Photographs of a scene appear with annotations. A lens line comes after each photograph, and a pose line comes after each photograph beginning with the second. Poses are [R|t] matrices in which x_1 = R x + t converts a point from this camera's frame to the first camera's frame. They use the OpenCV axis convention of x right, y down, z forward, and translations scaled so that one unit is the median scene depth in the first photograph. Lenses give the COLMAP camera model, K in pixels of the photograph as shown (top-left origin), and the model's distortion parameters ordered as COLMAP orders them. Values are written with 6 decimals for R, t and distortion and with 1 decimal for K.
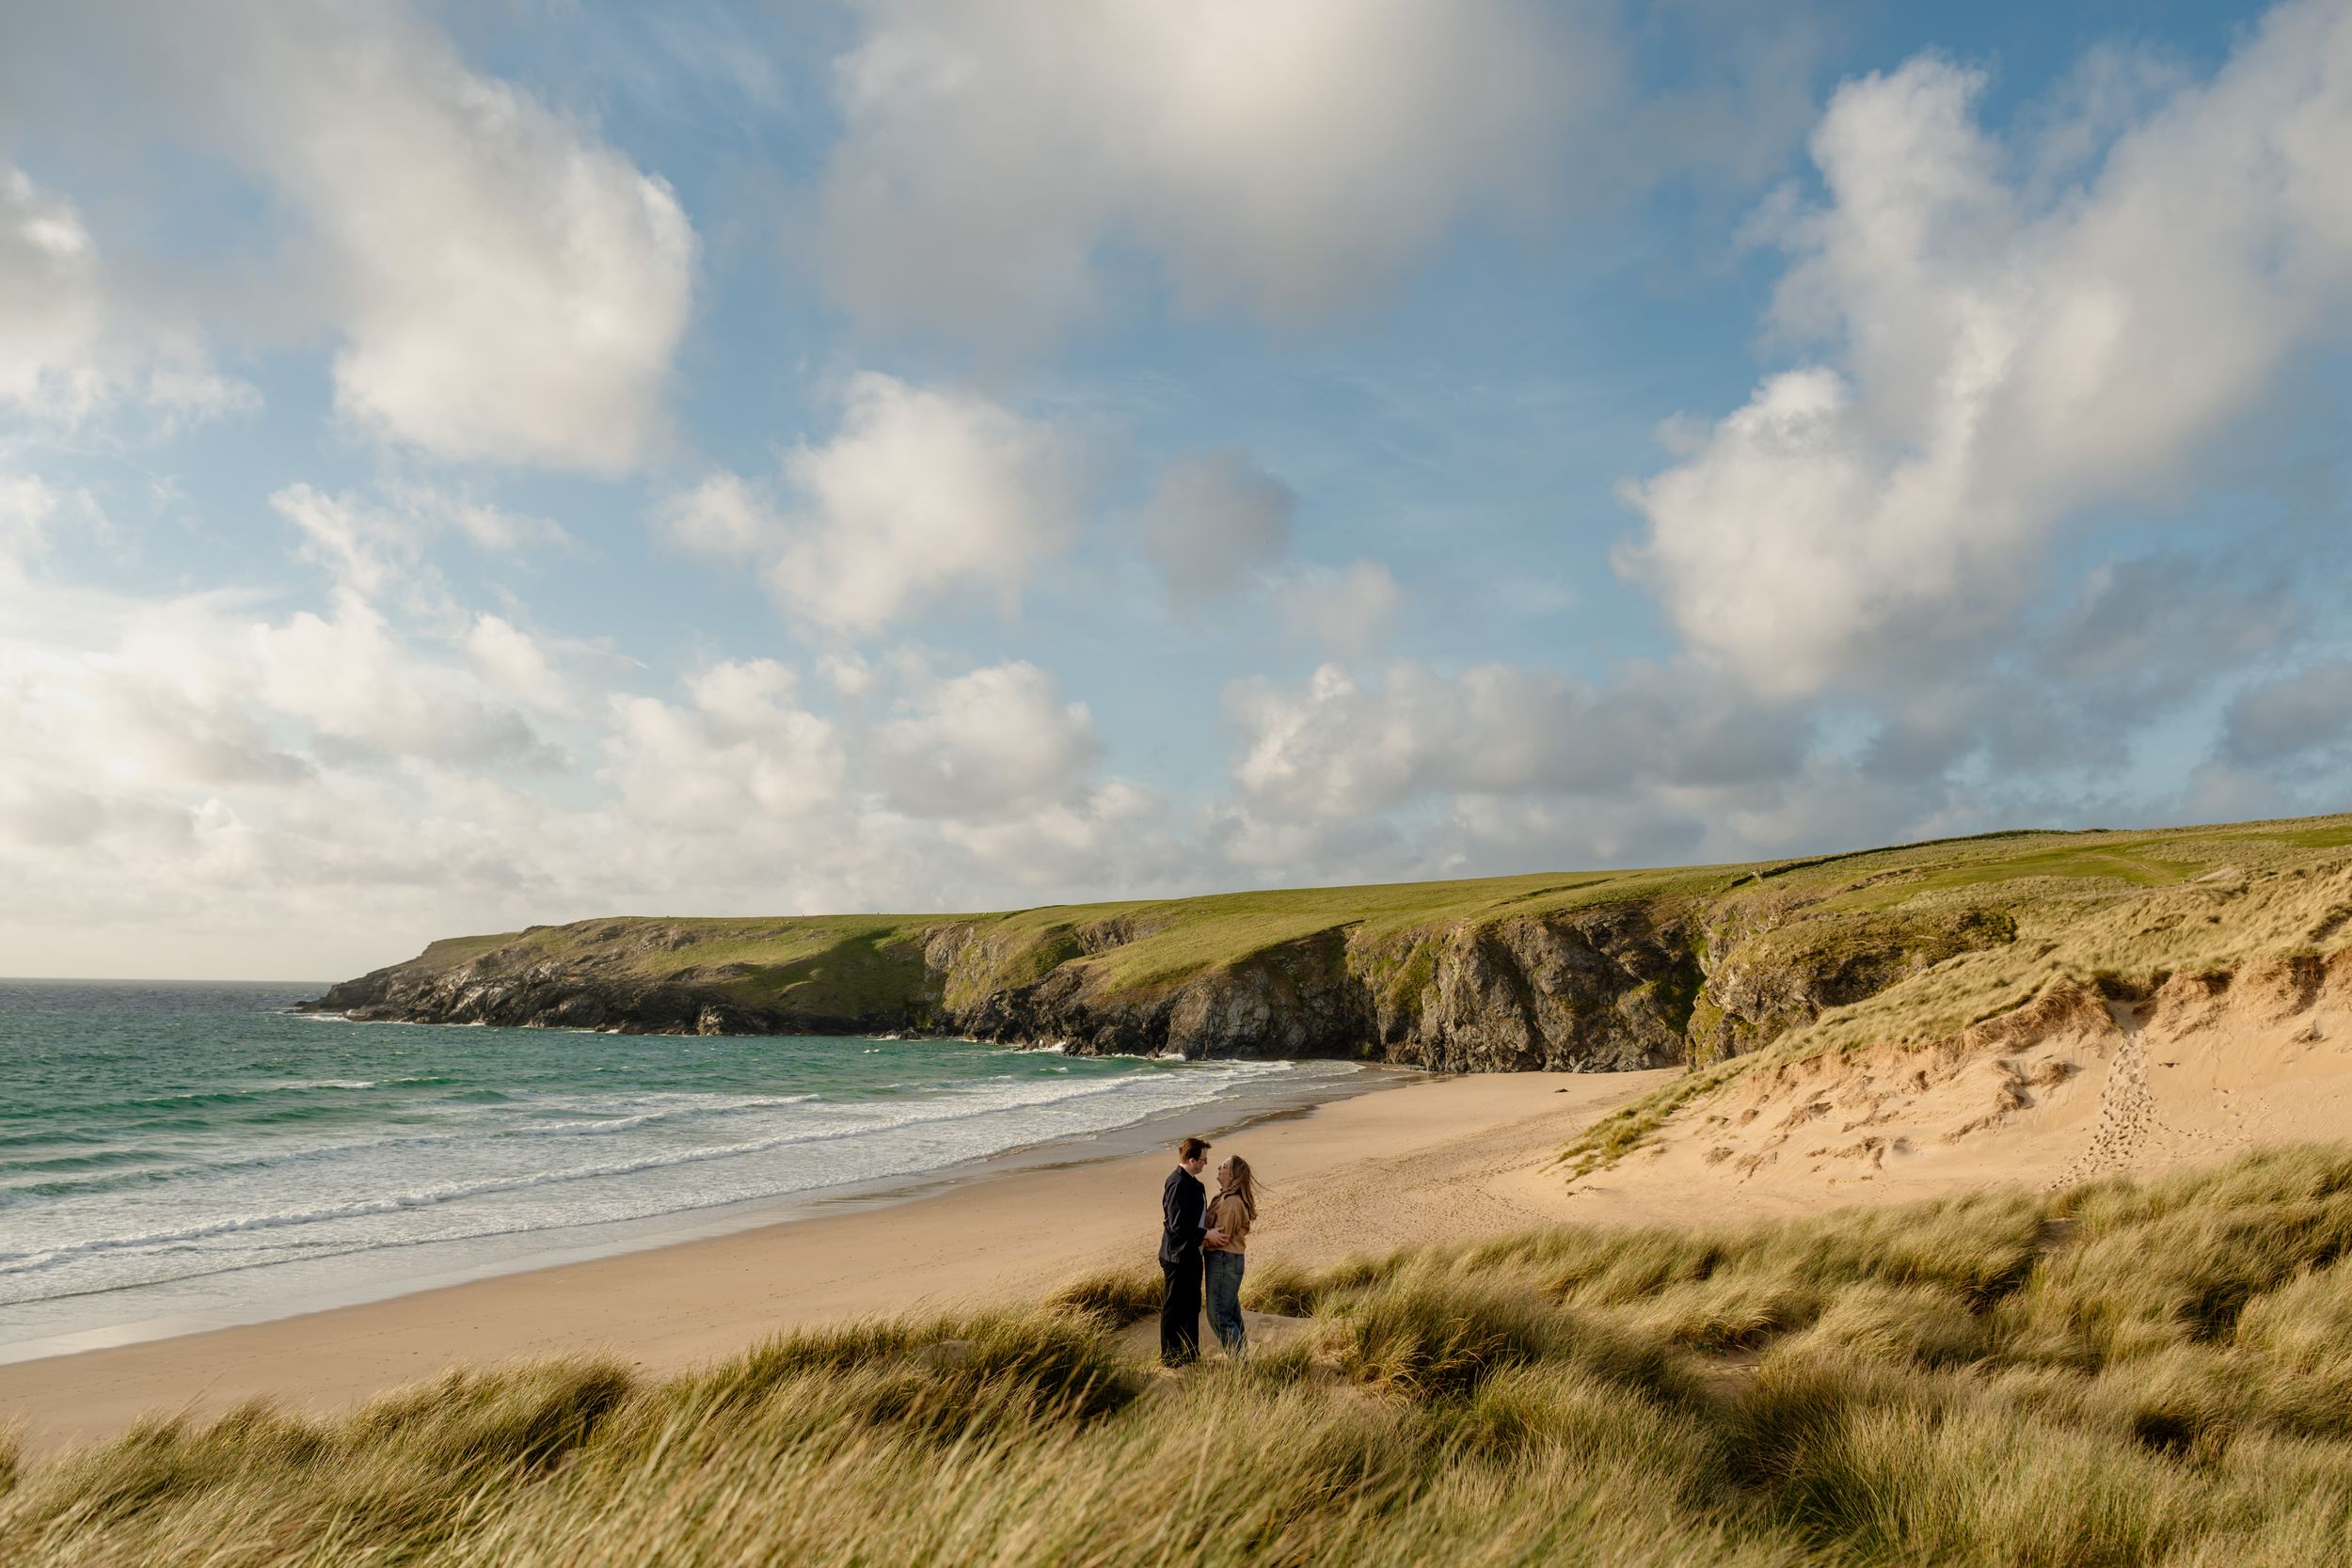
lens RADIAL K [[1881.9, 0, 1185.6], [0, 1881.9, 792.5], [0, 0, 1]] dist [-0.007517, -0.007252]
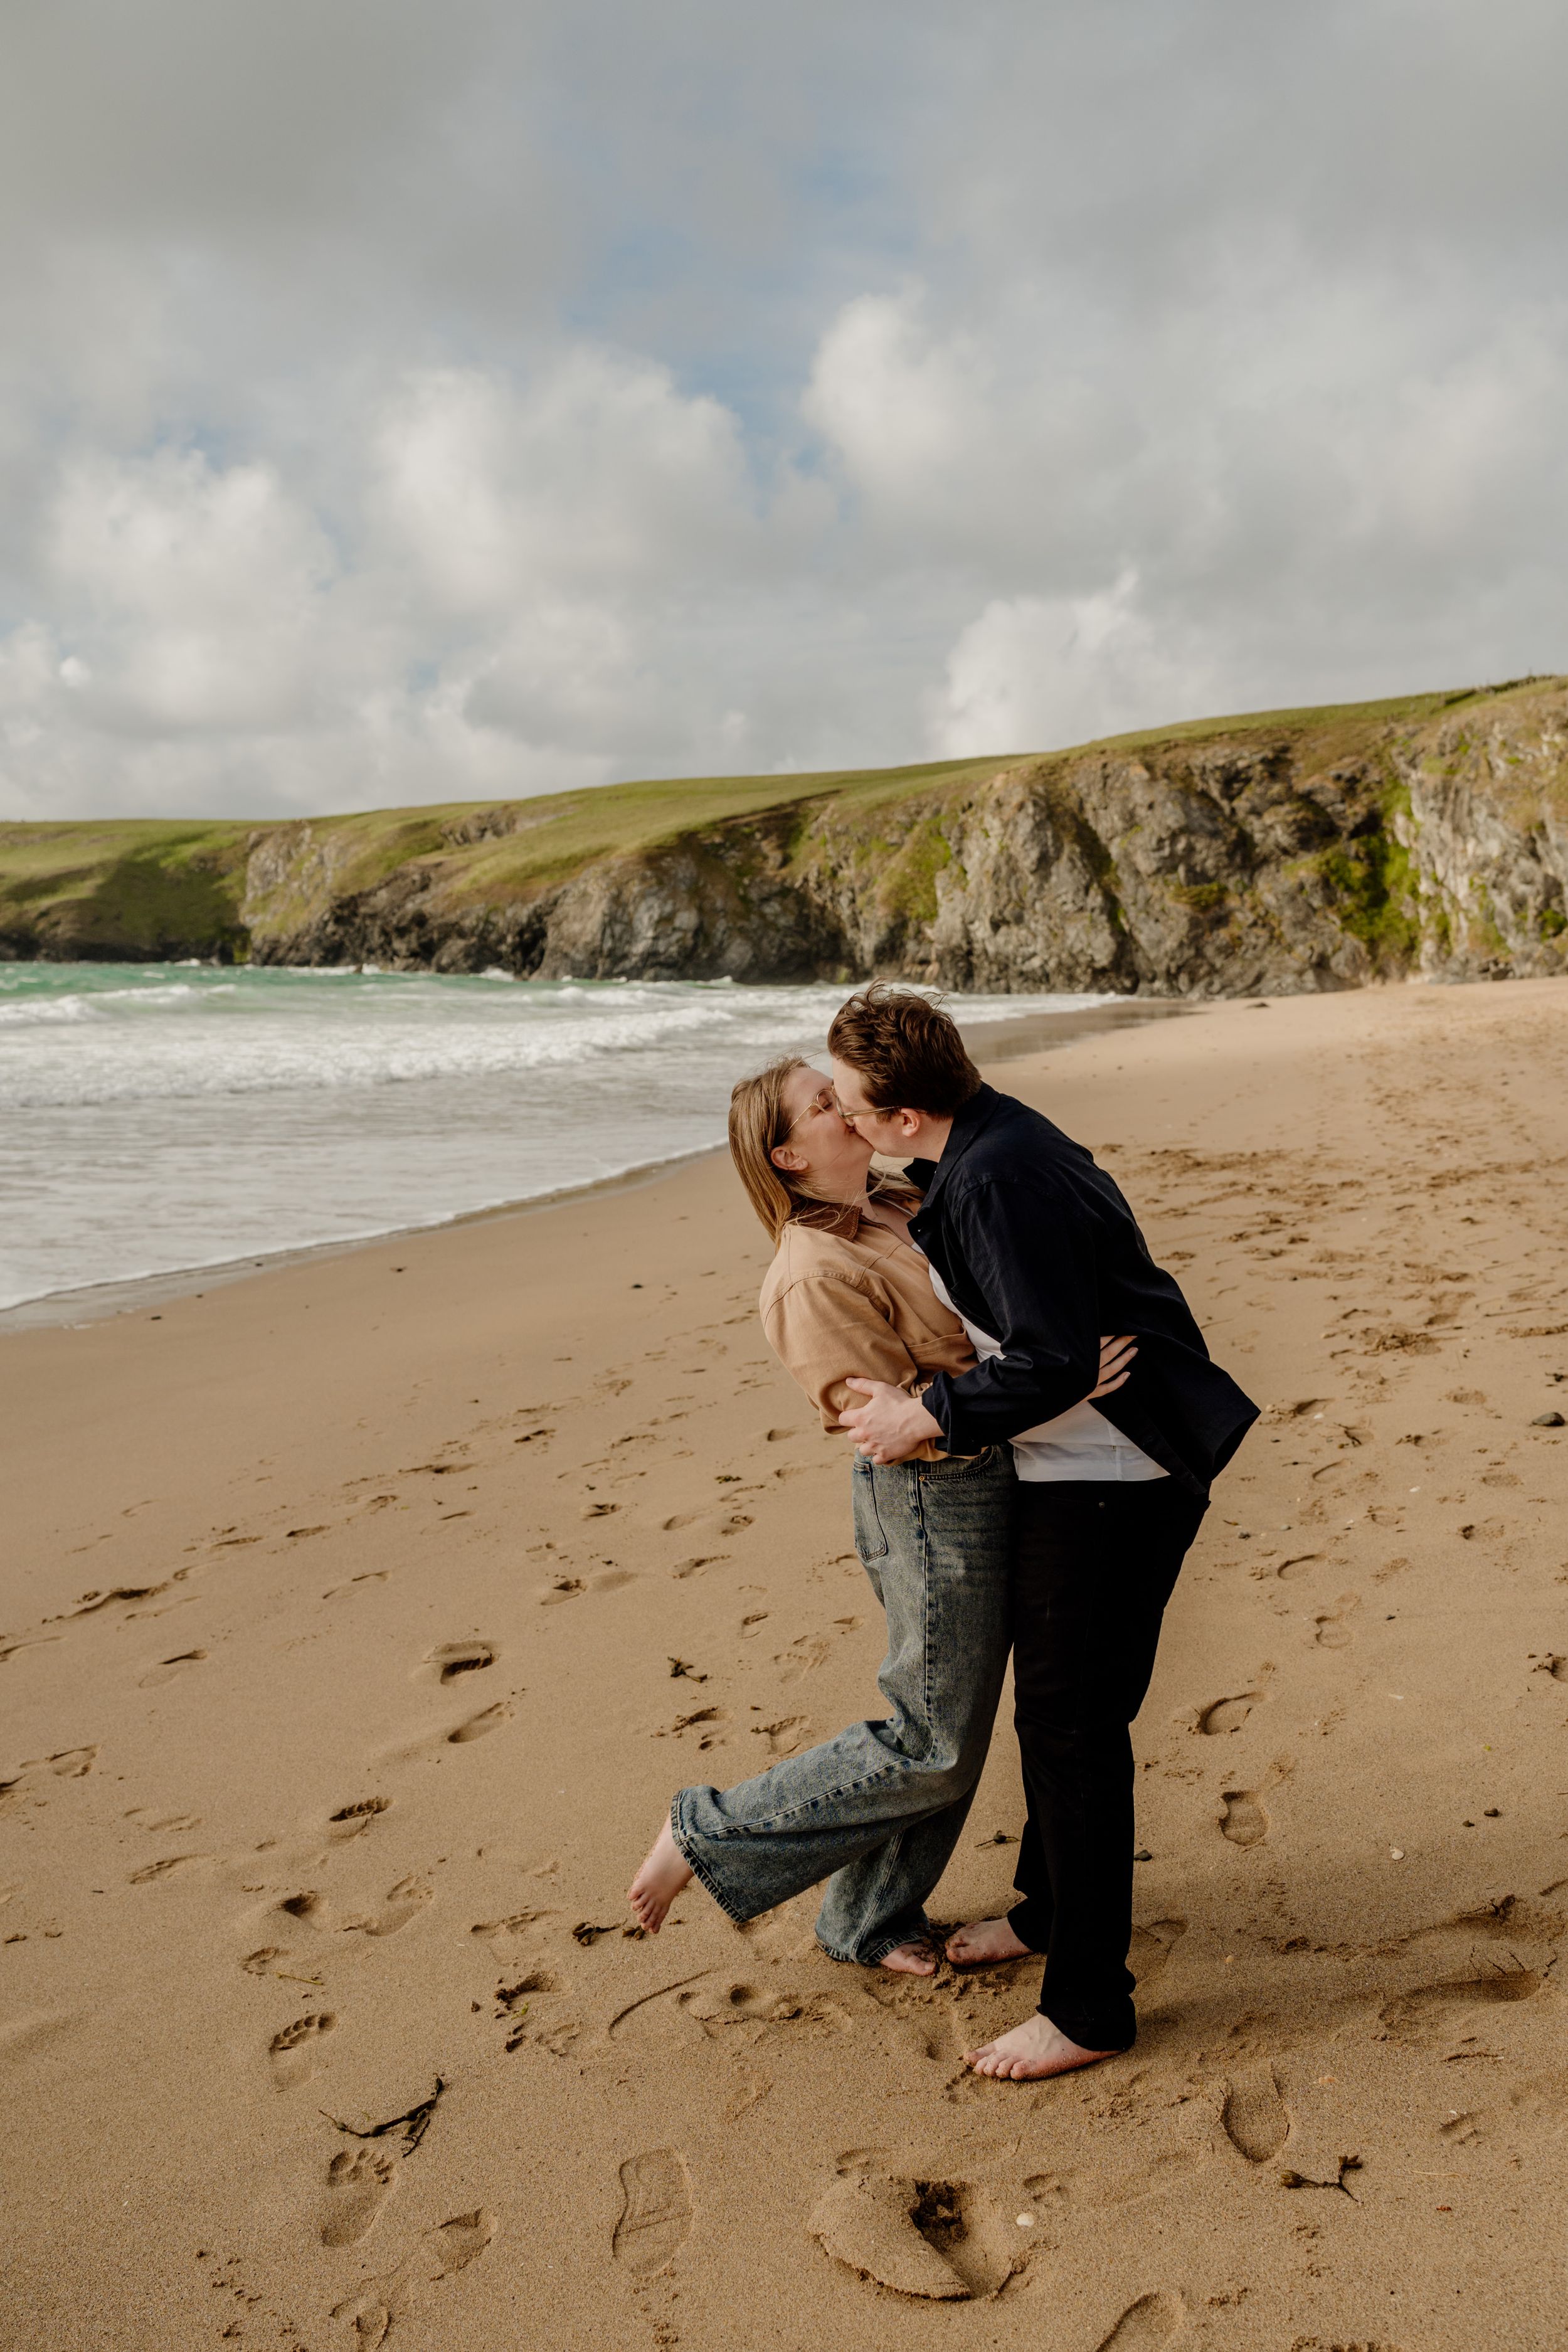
lens RADIAL K [[1882.1, 0, 816.0], [0, 1882.1, 1191.9], [0, 0, 1]] dist [-0.007517, -0.007252]
pose [[0.995663, 0.001453, 0.093022, 0.028031], [-0.021883, 0.975480, 0.218998, 0.073669], [-0.090423, -0.220084, 0.971281, 0.379318]]
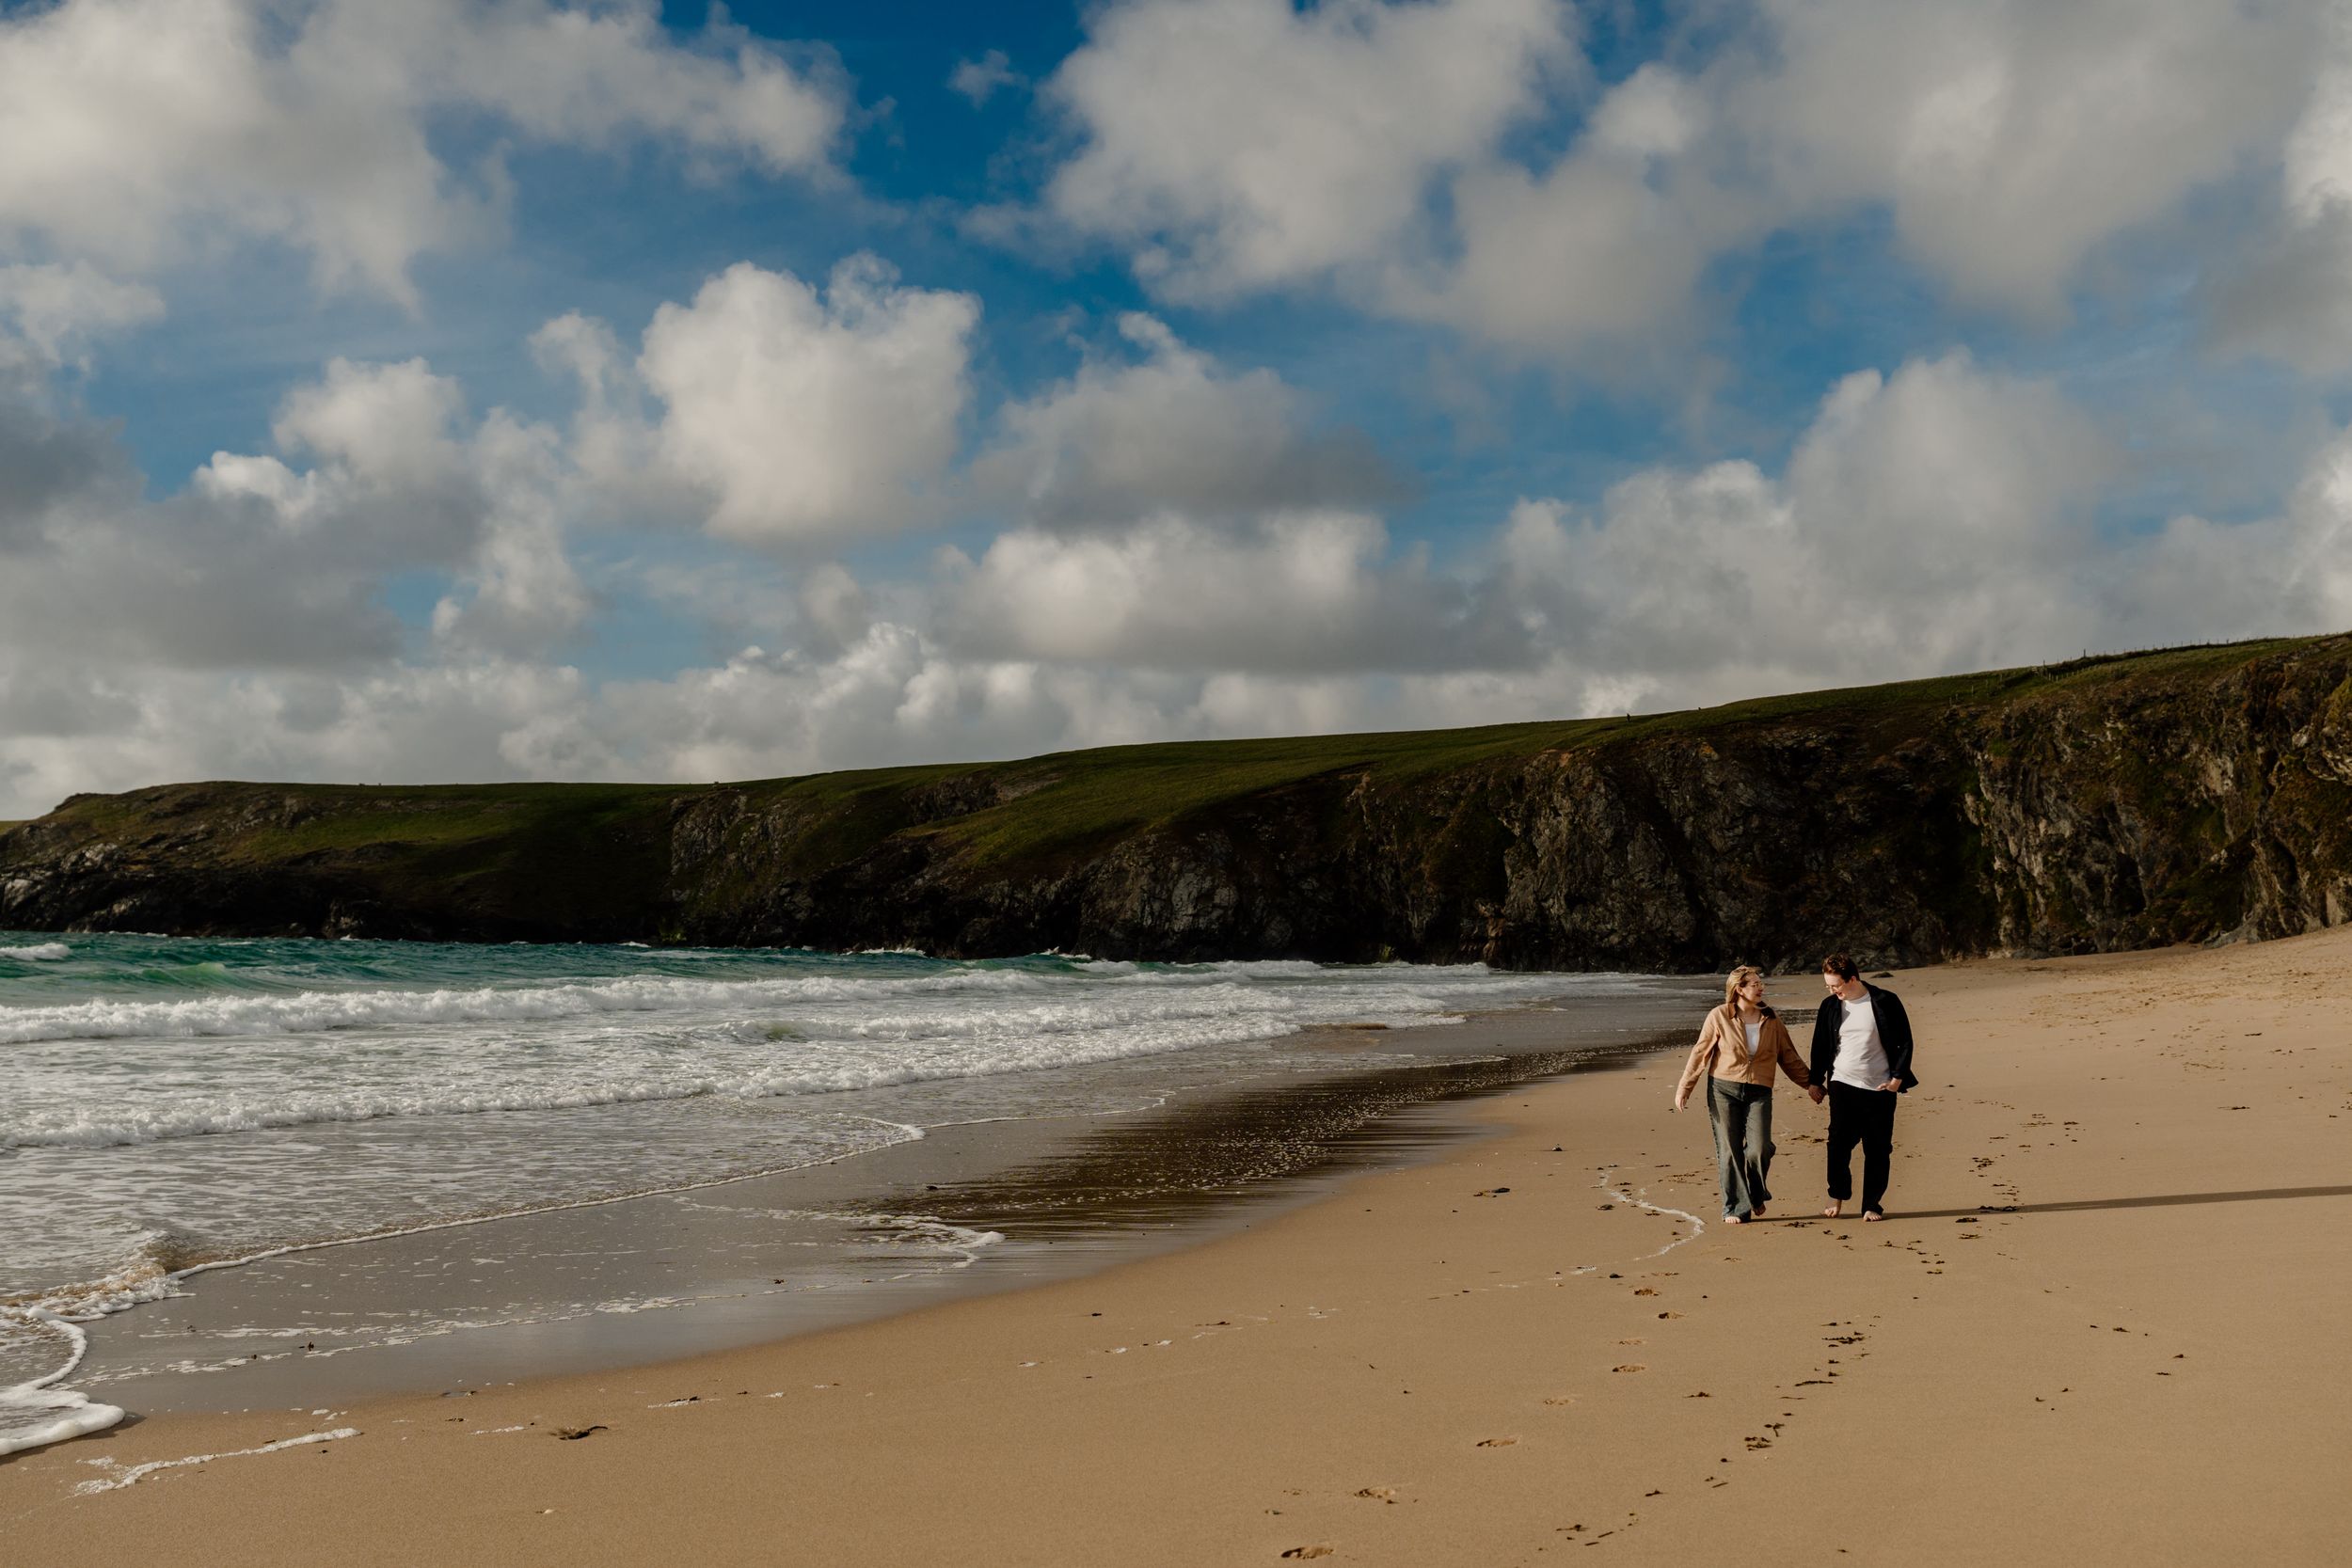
lens RADIAL K [[2345.1, 0, 1198.2], [0, 2345.1, 823.0], [0, 0, 1]] dist [-0.013571, 0.000000]
pose [[0.995314, 0.014369, 0.095623, -0.051503], [-0.019195, 0.998578, 0.049743, 0.060149], [-0.094772, -0.051346, 0.994174, 0.239680]]
